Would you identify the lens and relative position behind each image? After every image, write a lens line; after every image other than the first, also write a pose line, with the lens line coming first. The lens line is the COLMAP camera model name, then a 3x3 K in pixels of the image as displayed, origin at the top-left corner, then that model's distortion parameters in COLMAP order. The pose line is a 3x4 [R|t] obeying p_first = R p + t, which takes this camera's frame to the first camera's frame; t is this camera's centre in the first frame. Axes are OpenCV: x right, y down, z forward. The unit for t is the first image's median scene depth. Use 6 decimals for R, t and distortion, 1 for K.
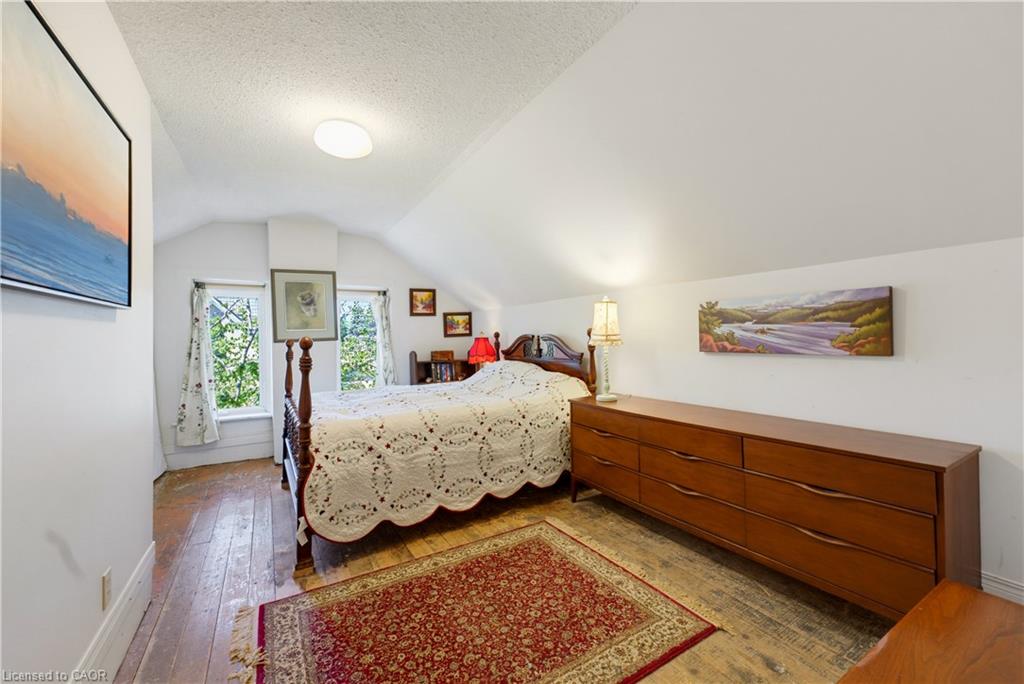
lens RADIAL K [[416.3, 0, 512.0], [0, 416.3, 342.0], [0, 0, 1]] dist [-0.001657, 0.000081]
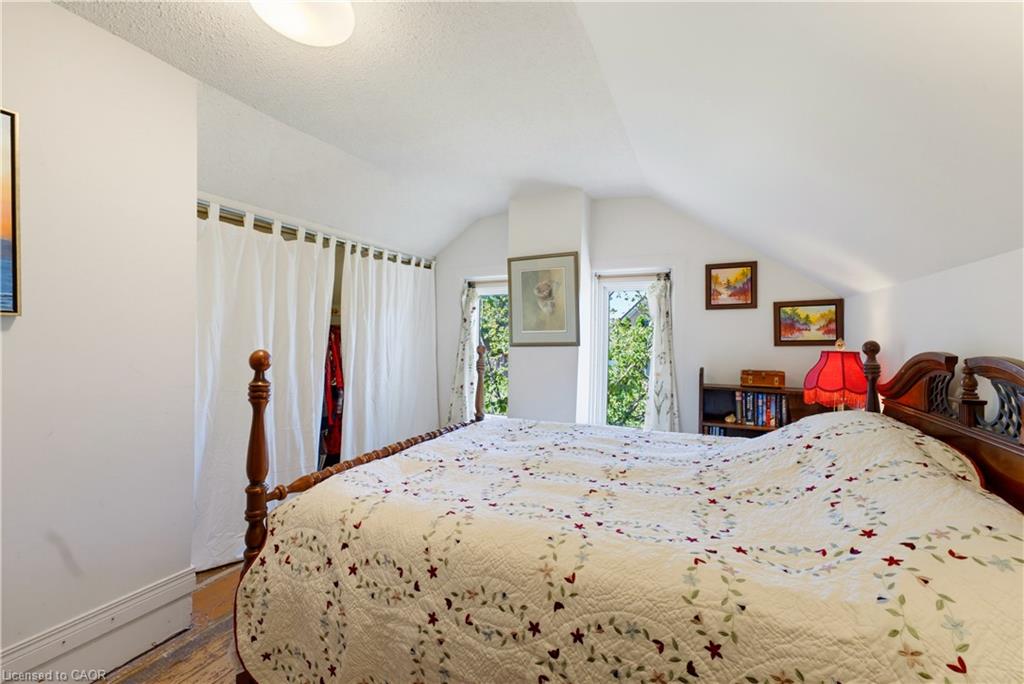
lens RADIAL K [[416.3, 0, 512.0], [0, 416.3, 342.0], [0, 0, 1]] dist [-0.001657, 0.000081]
pose [[0.567323, 0.036512, -0.822685, 0.108530], [-0.029952, 0.999270, 0.023694, -0.021650], [0.822950, 0.011198, 0.568003, 0.438096]]
